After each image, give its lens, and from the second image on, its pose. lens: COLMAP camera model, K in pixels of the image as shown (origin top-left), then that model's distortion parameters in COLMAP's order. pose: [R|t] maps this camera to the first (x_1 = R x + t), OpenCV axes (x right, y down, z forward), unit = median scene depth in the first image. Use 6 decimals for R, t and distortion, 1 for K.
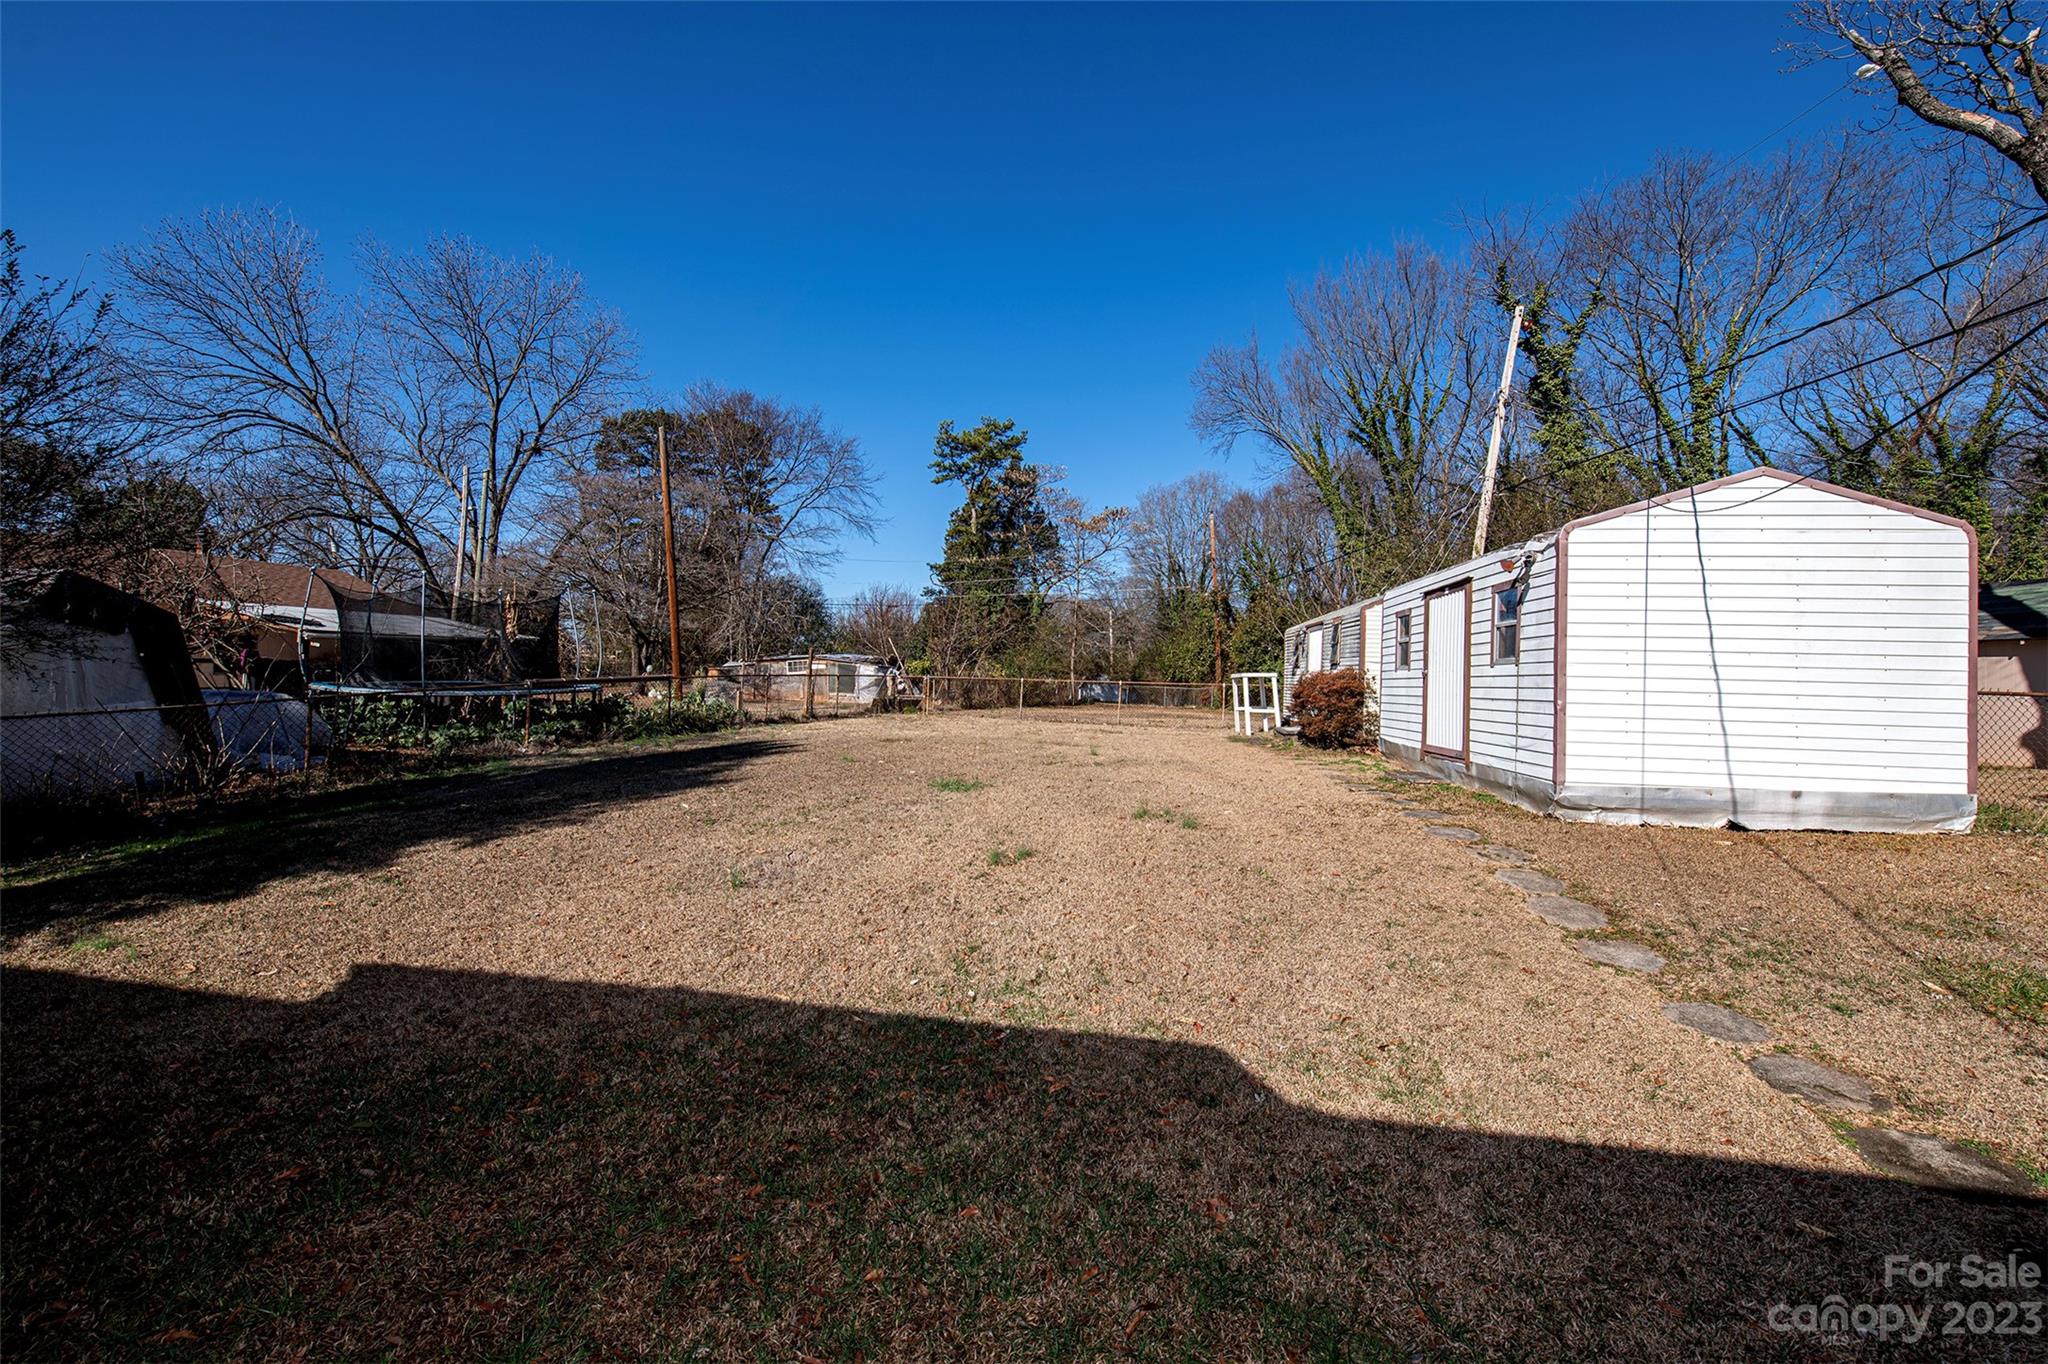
lens RADIAL K [[820.2, 0, 1022.7], [0, 820.2, 679.0], [0, 0, 1]] dist [-0.001002, -0.000130]
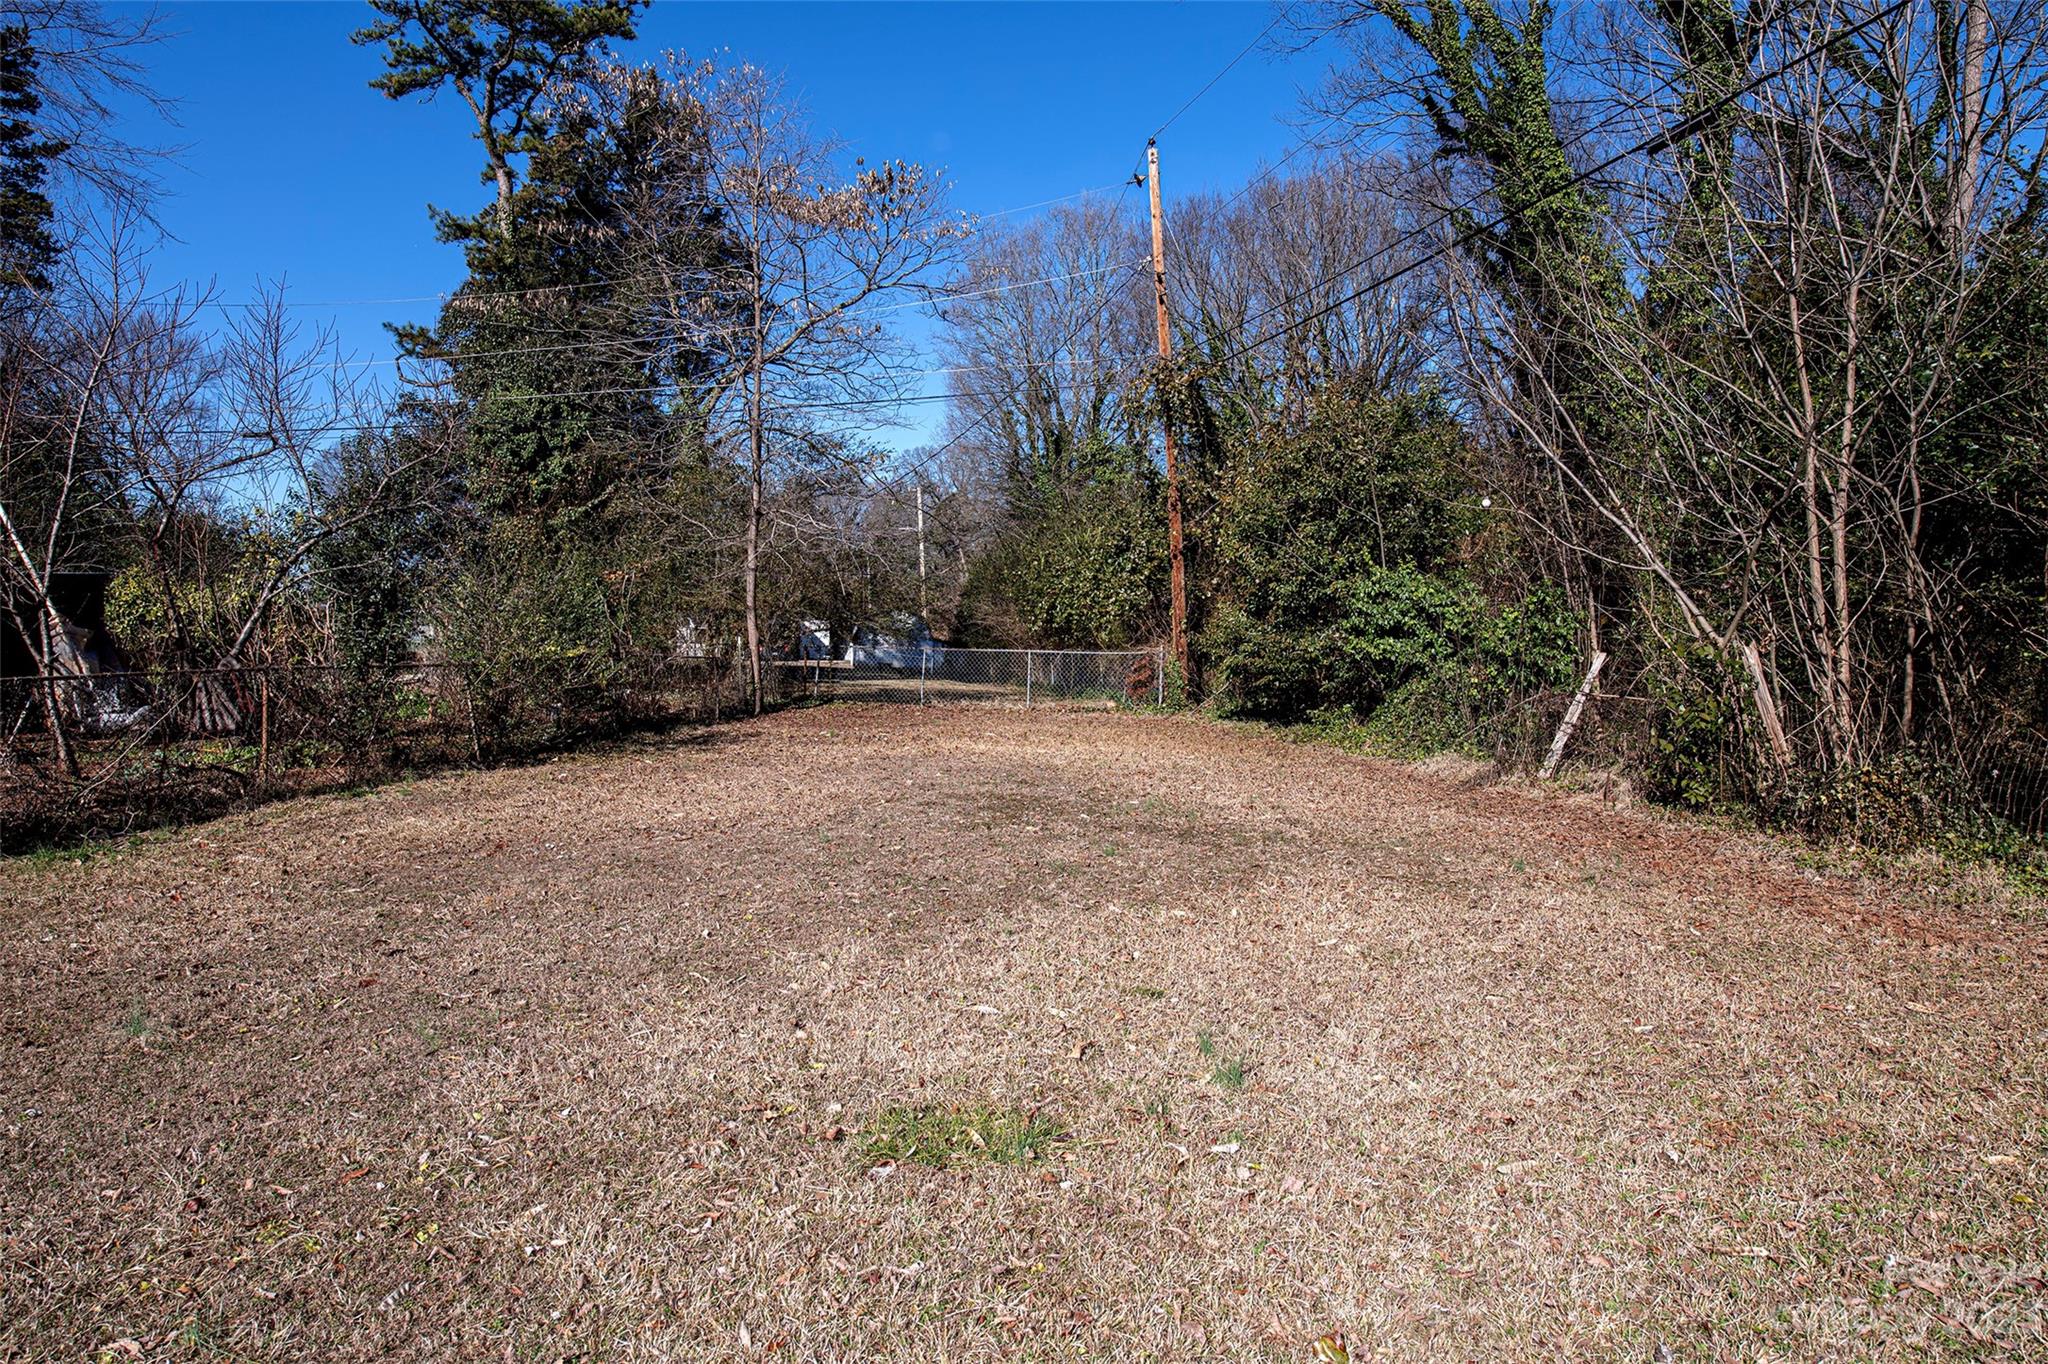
lens RADIAL K [[1239.5, 0, 1023.5], [0, 1239.5, 679.2], [0, 0, 1]] dist [0.000608, 0.000028]
pose [[0.985511, -0.029938, 0.166949, 0.068379], [0.021373, 0.998373, 0.052867, -0.004374], [-0.168260, -0.048533, 0.984547, 0.390100]]
